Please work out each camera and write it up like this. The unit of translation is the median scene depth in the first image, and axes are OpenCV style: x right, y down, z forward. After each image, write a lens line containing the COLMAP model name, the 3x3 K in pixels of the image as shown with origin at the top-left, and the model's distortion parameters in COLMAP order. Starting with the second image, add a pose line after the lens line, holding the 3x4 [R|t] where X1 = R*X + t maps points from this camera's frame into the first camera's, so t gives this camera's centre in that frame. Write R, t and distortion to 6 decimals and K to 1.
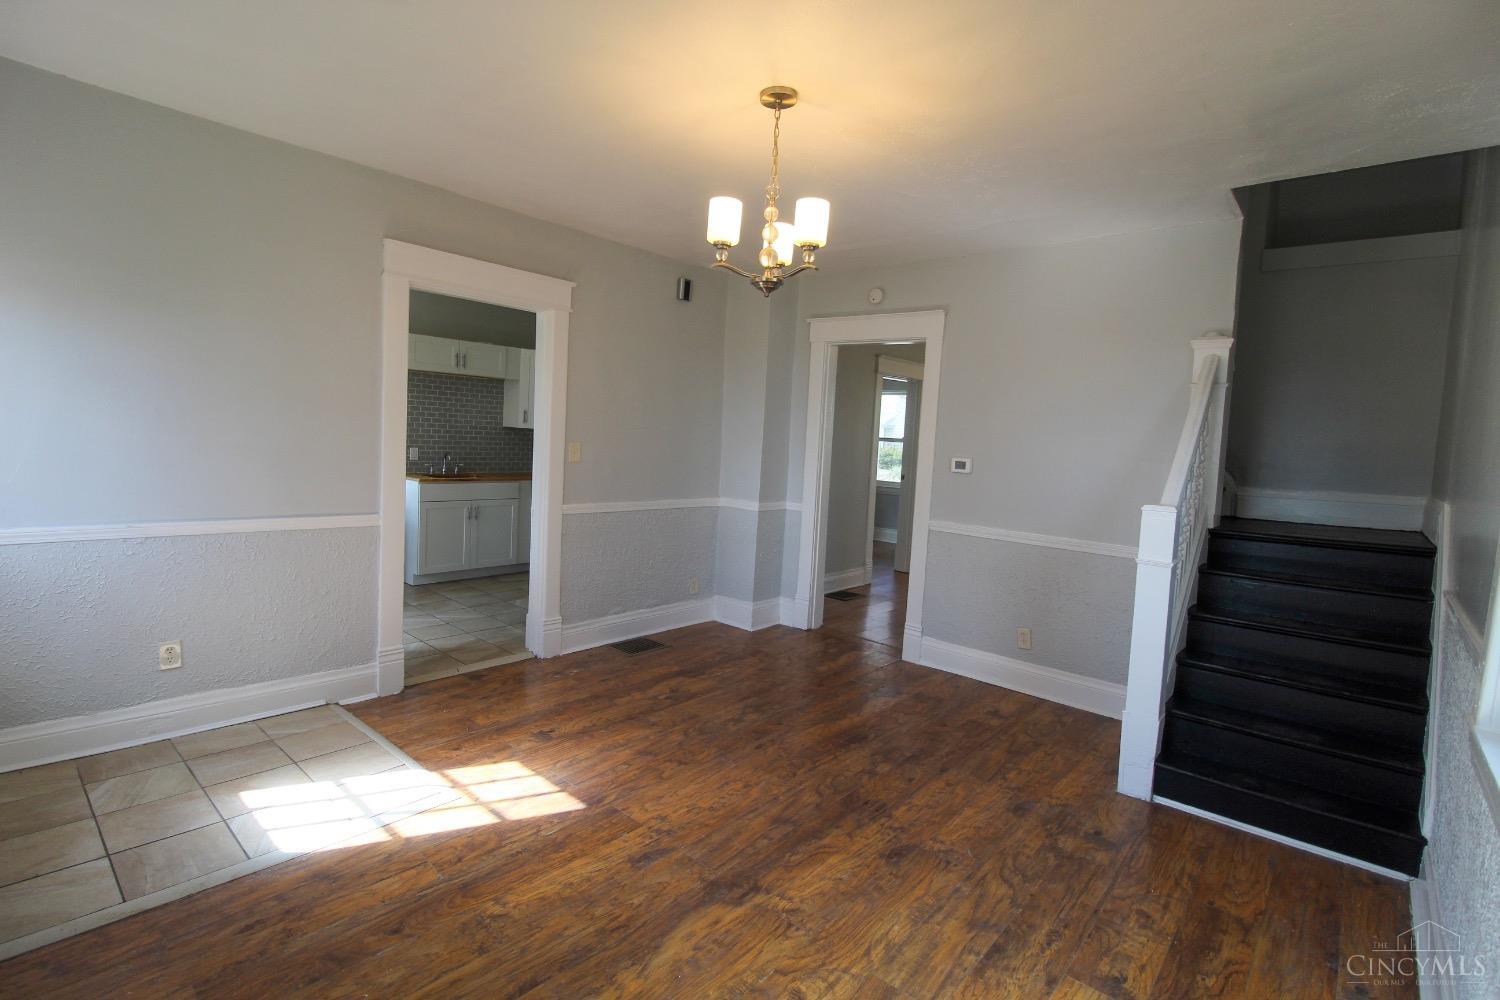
lens RADIAL K [[694.1, 0, 750.8], [0, 694.1, 487.0], [0, 0, 1]] dist [-0.002295, -0.014295]
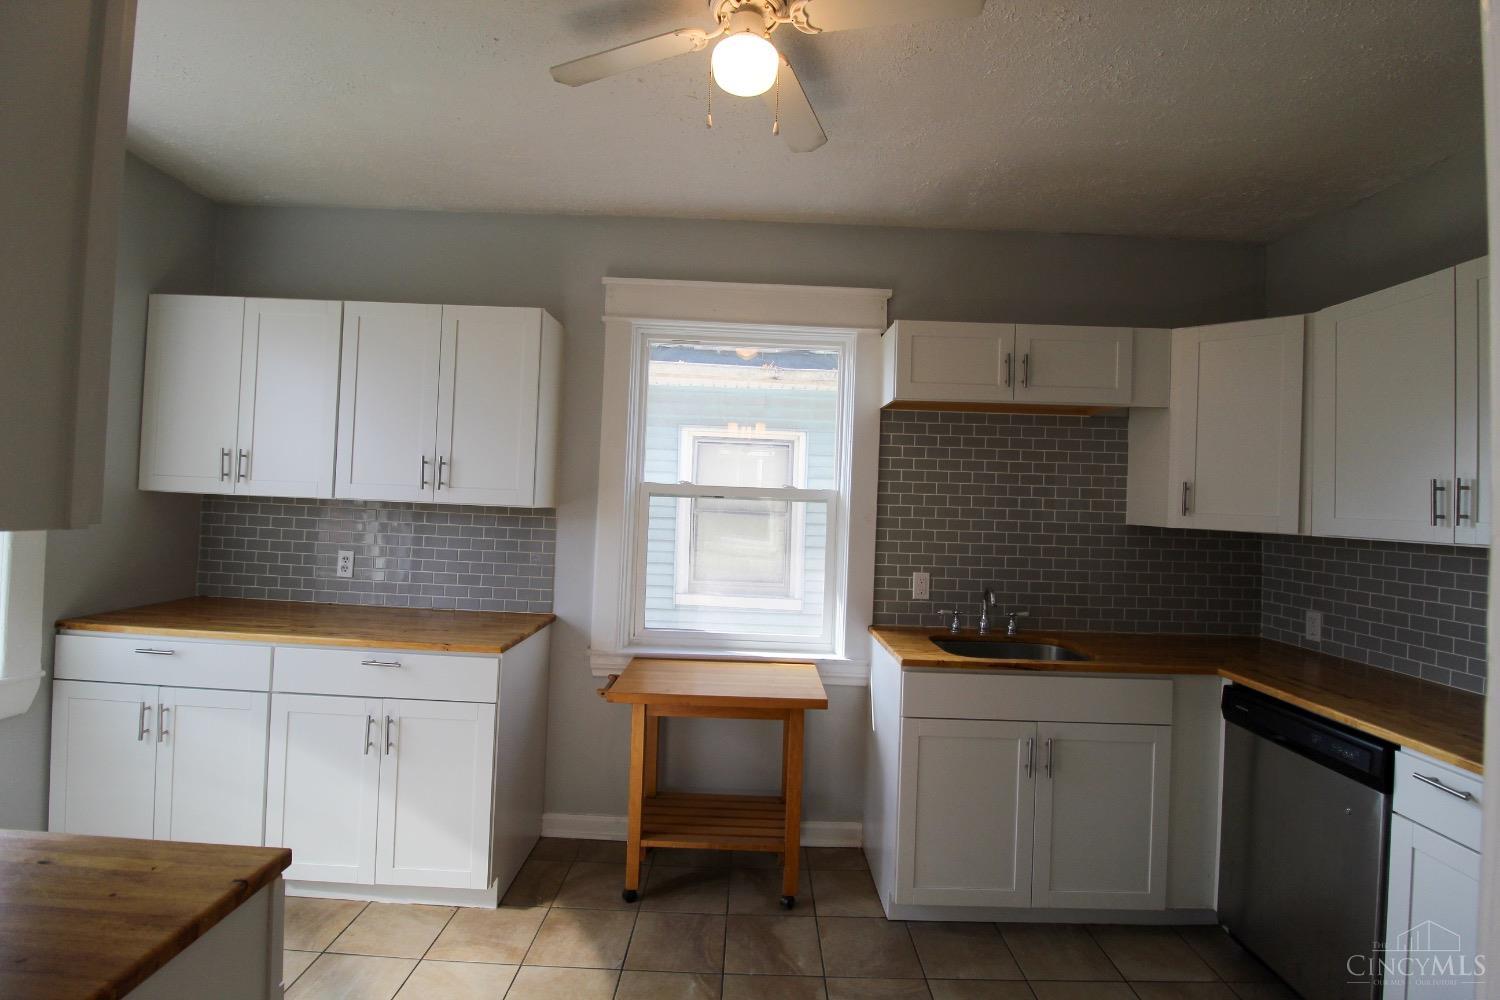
lens RADIAL K [[692.7, 0, 753.5], [0, 692.7, 492.2], [0, 0, 1]] dist [-0.000716, -0.013496]
pose [[0.668488, -0.043633, -0.742442, -0.370564], [-0.052734, 0.992984, -0.105838, -0.095085], [0.741851, 0.109904, 0.661497, 1.044531]]
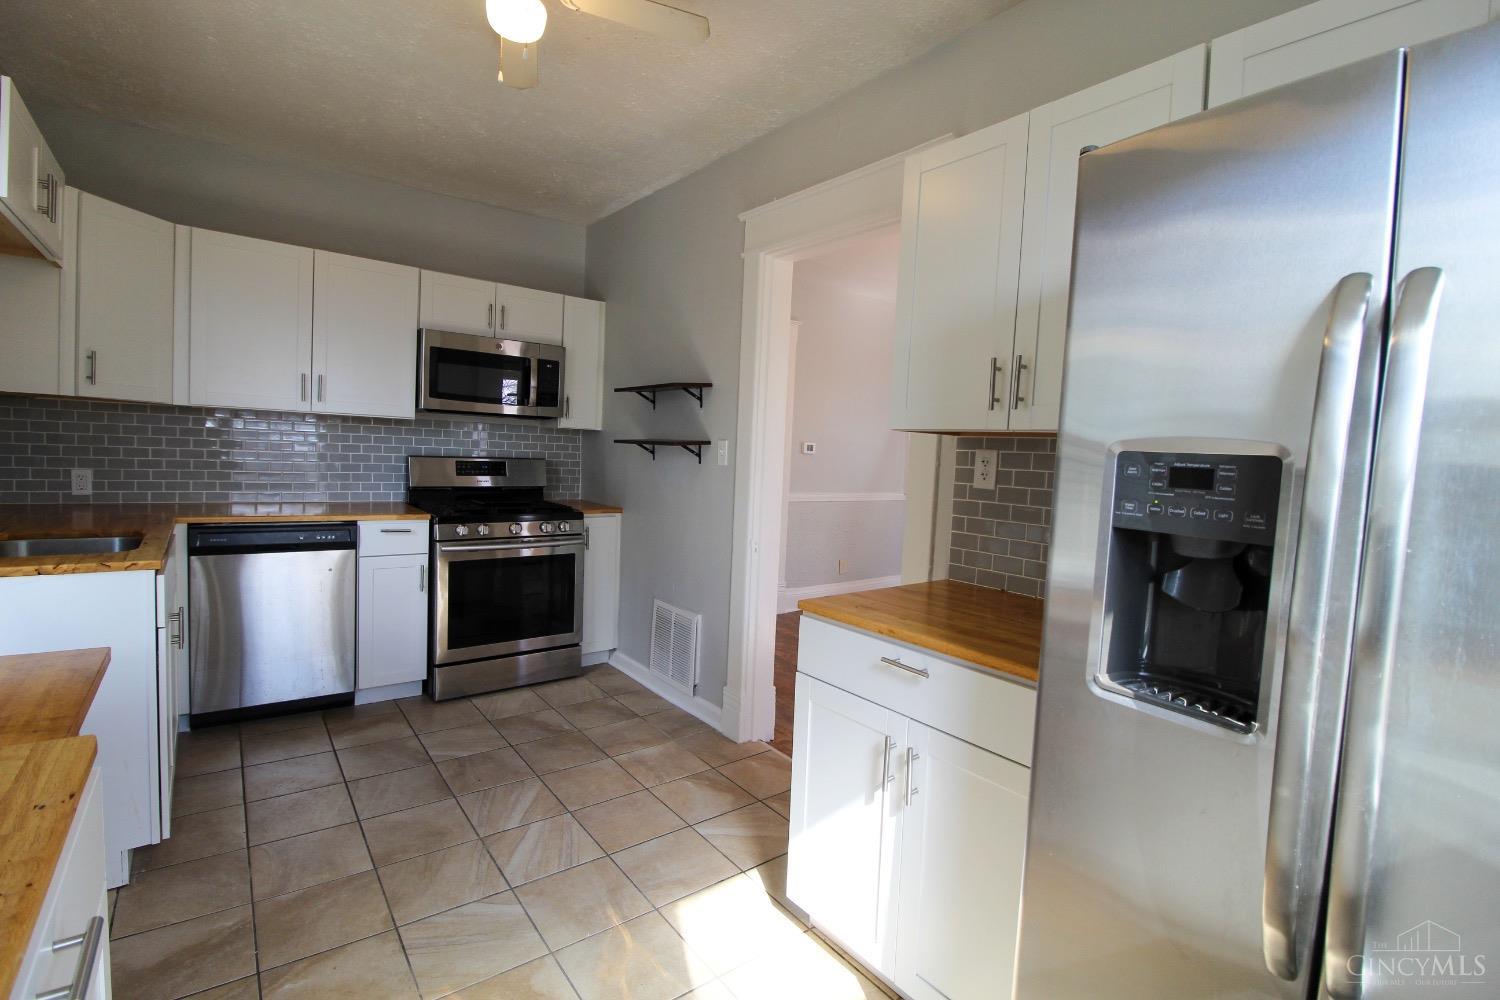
lens RADIAL K [[694.1, 0, 752.1], [0, 694.1, 493.1], [0, 0, 1]] dist [0.000007, -0.012845]
pose [[0.186449, -0.112196, 0.976037, -1.175712], [0.036680, 0.993560, 0.107203, -0.108125], [-0.981780, 0.015813, 0.189363, 1.038869]]
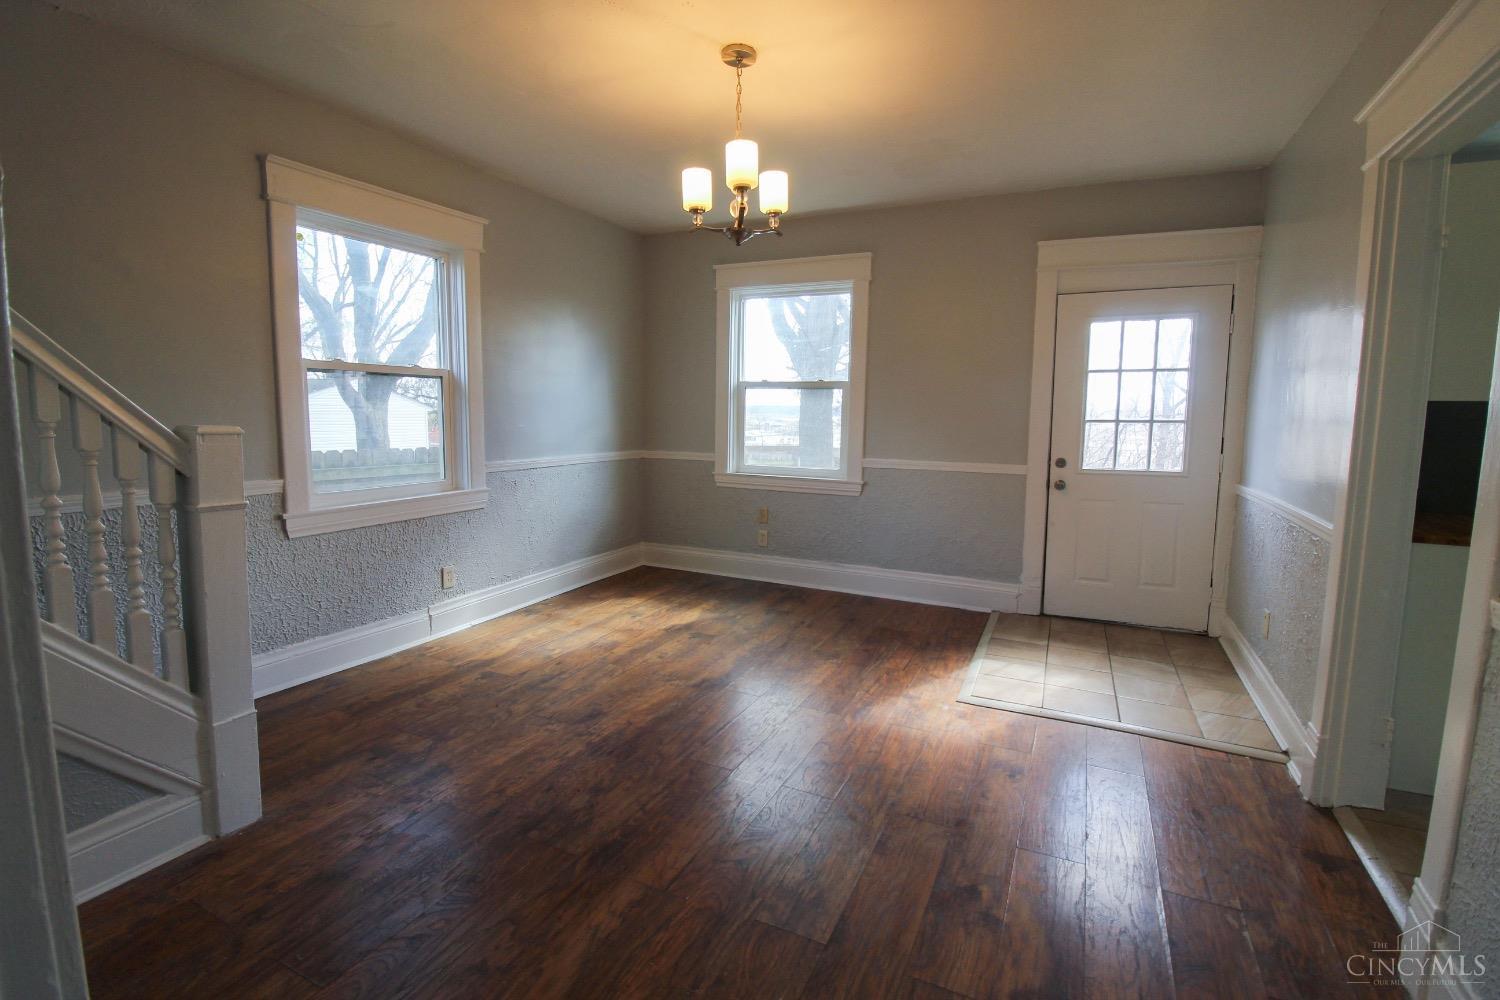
lens RADIAL K [[693.9, 0, 748.6], [0, 693.9, 486.3], [0, 0, 1]] dist [-0.003752, -0.013405]
pose [[-0.960531, -0.037839, -0.275588, 0.197918], [-0.085569, 0.982860, 0.163291, -0.060058], [0.264686, 0.180428, -0.947305, 1.434280]]
